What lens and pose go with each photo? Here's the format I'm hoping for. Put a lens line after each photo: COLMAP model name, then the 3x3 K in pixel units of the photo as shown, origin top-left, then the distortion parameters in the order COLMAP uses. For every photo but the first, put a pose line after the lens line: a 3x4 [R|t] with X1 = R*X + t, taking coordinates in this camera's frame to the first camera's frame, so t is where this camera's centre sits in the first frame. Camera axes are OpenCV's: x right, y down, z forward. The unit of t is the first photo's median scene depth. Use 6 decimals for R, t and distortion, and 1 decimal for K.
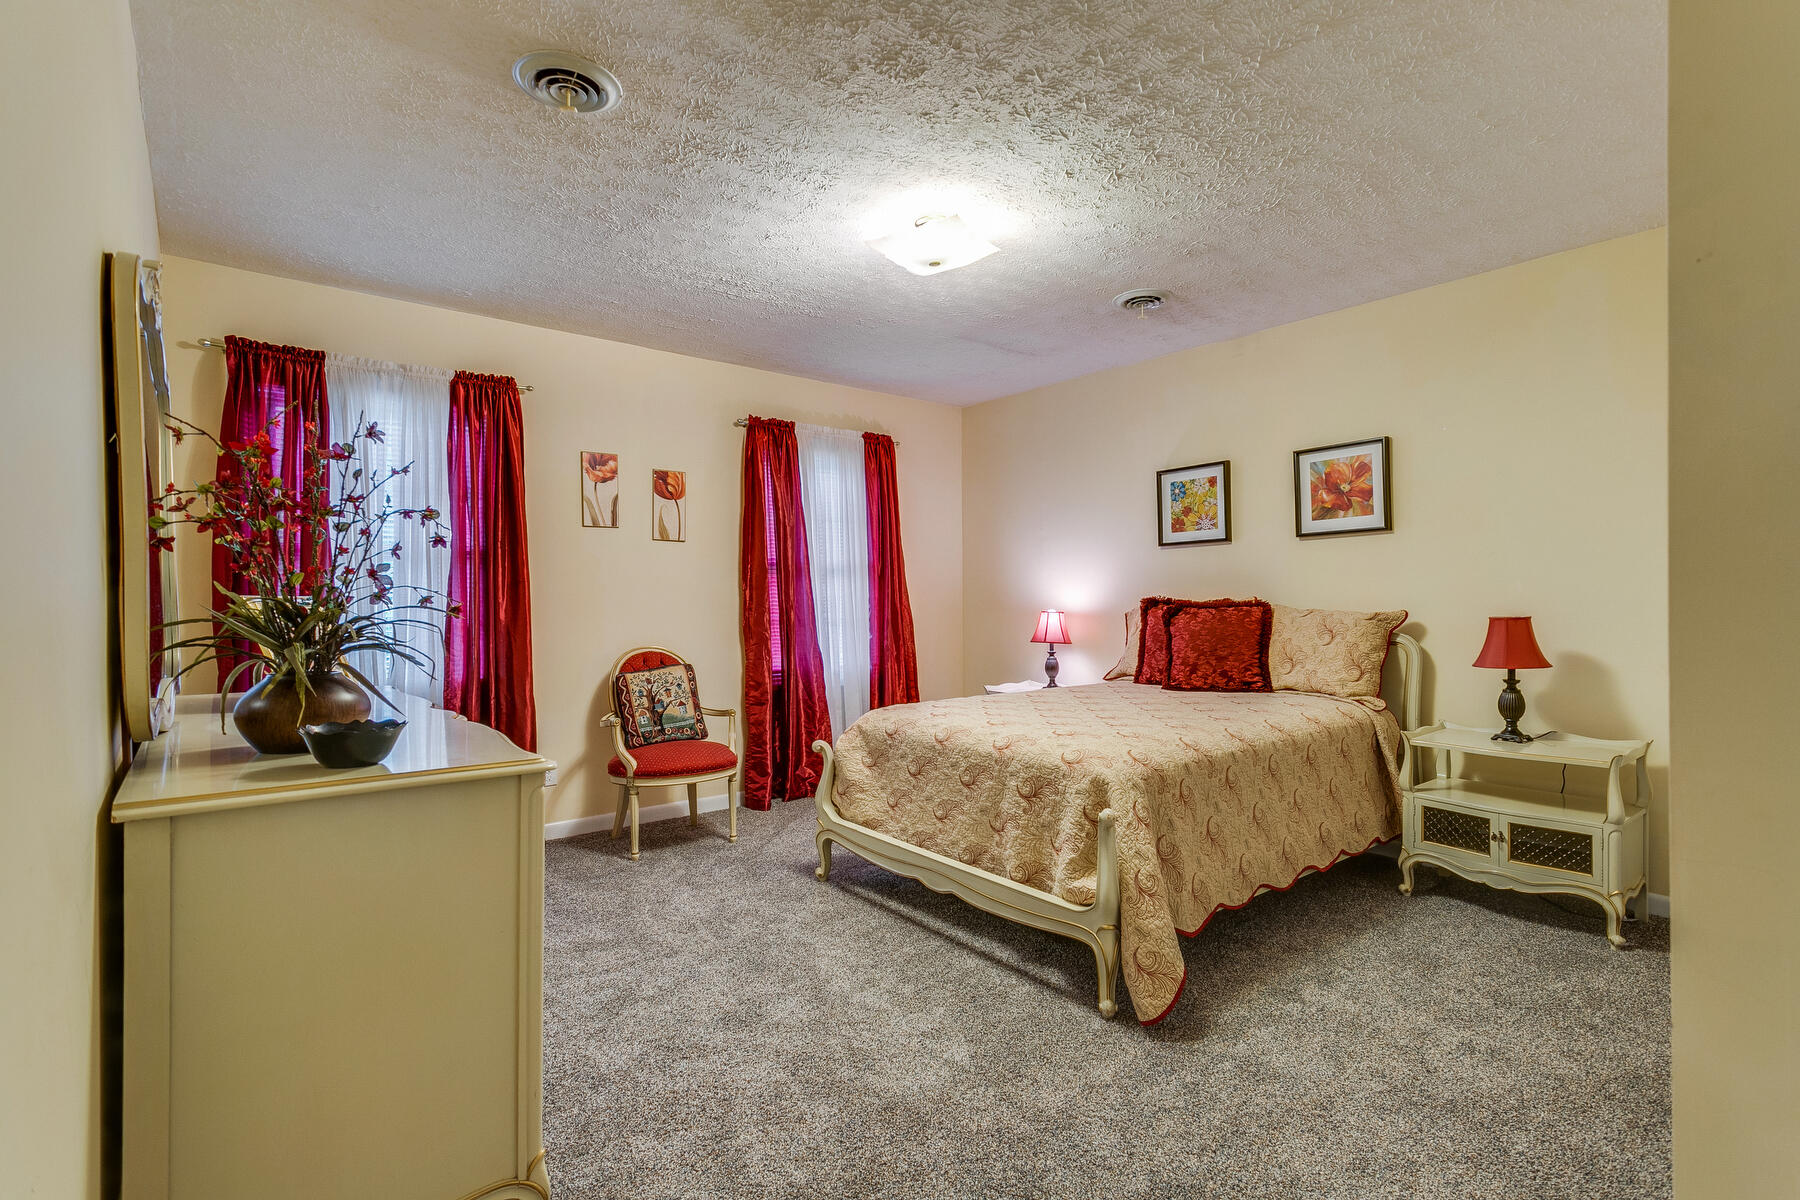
lens RADIAL K [[849.5, 0, 890.0], [0, 849.5, 604.4], [0, 0, 1]] dist [0.000765, 0.000917]
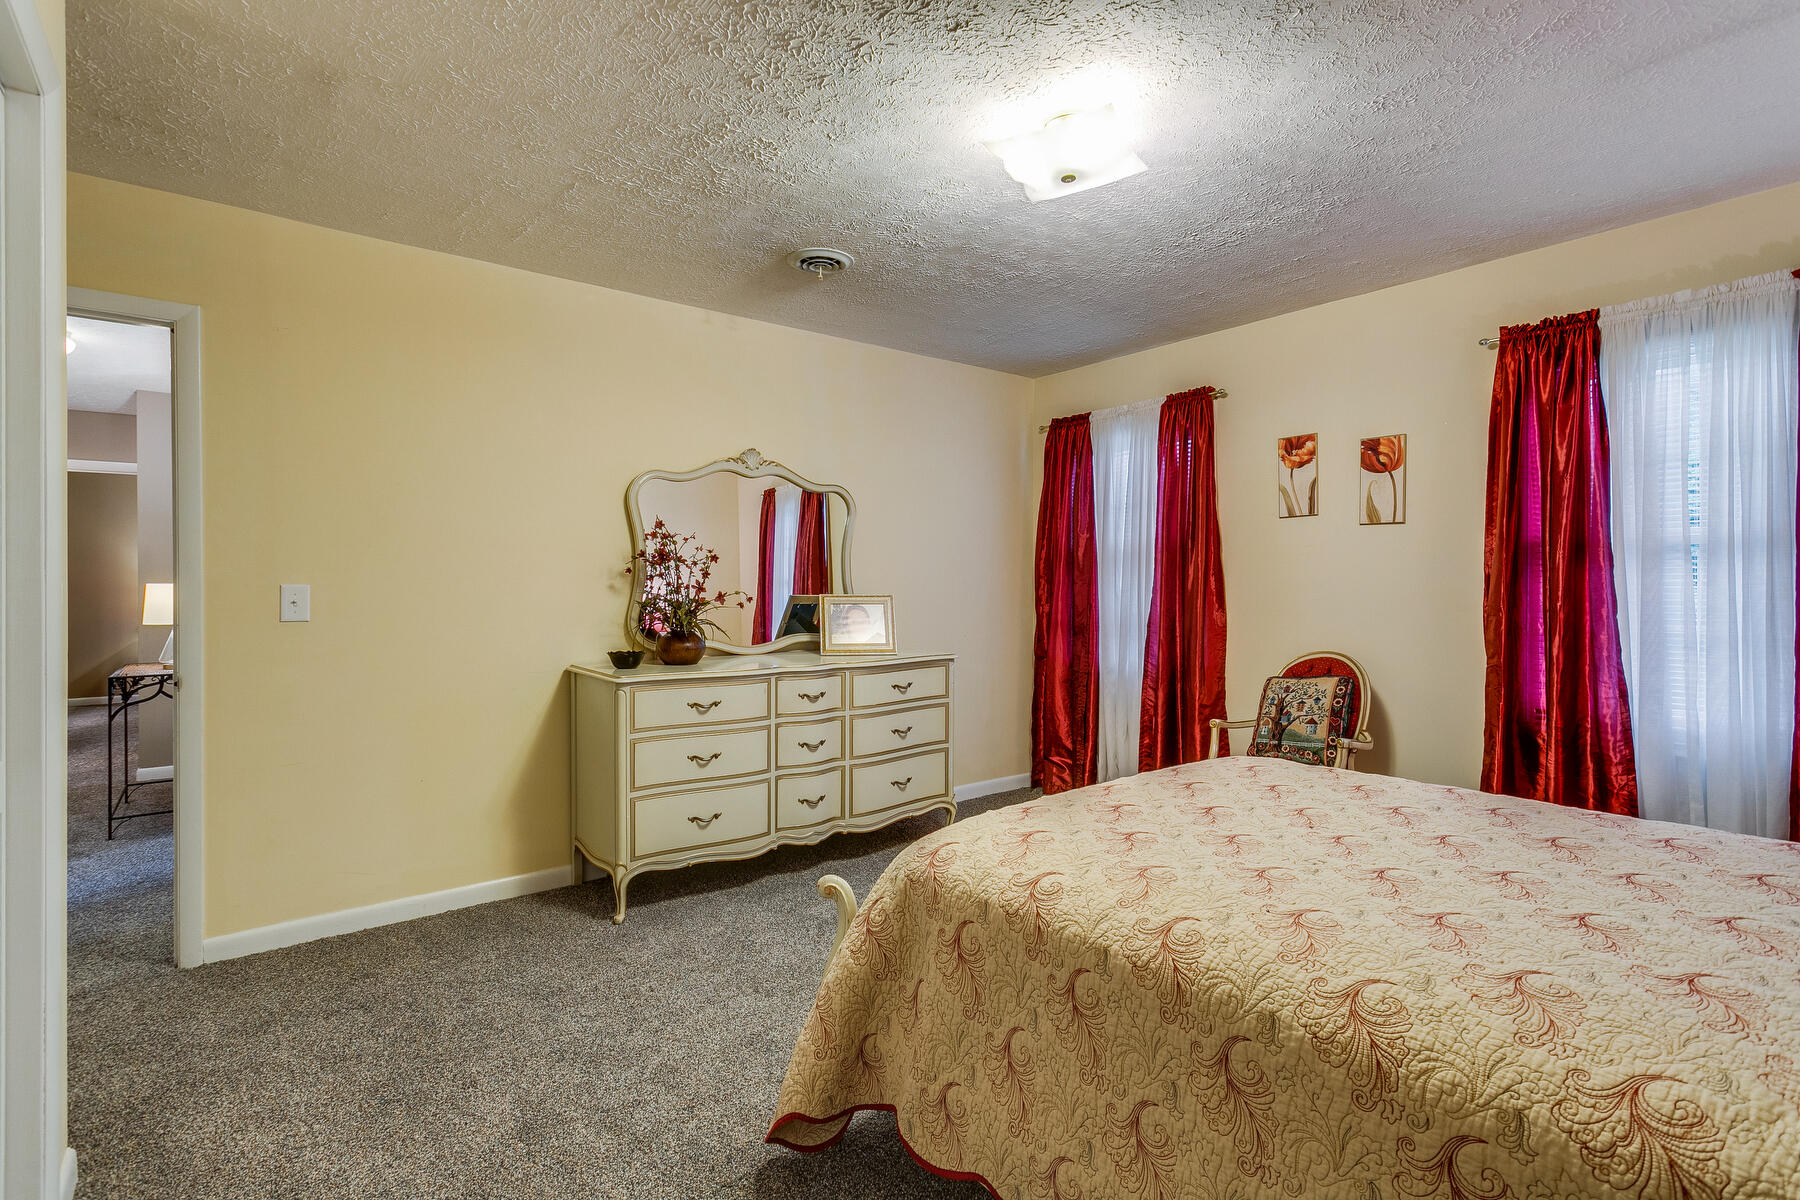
lens RADIAL K [[849.5, 0, 890.0], [0, 849.5, 589.2], [0, 0, 1]] dist [0.000765, 0.000917]
pose [[-0.026902, 0.015319, -0.999521, 0.583714], [0.002269, 0.999881, 0.015264, -0.027412], [0.999636, -0.001857, -0.026933, 0.579783]]
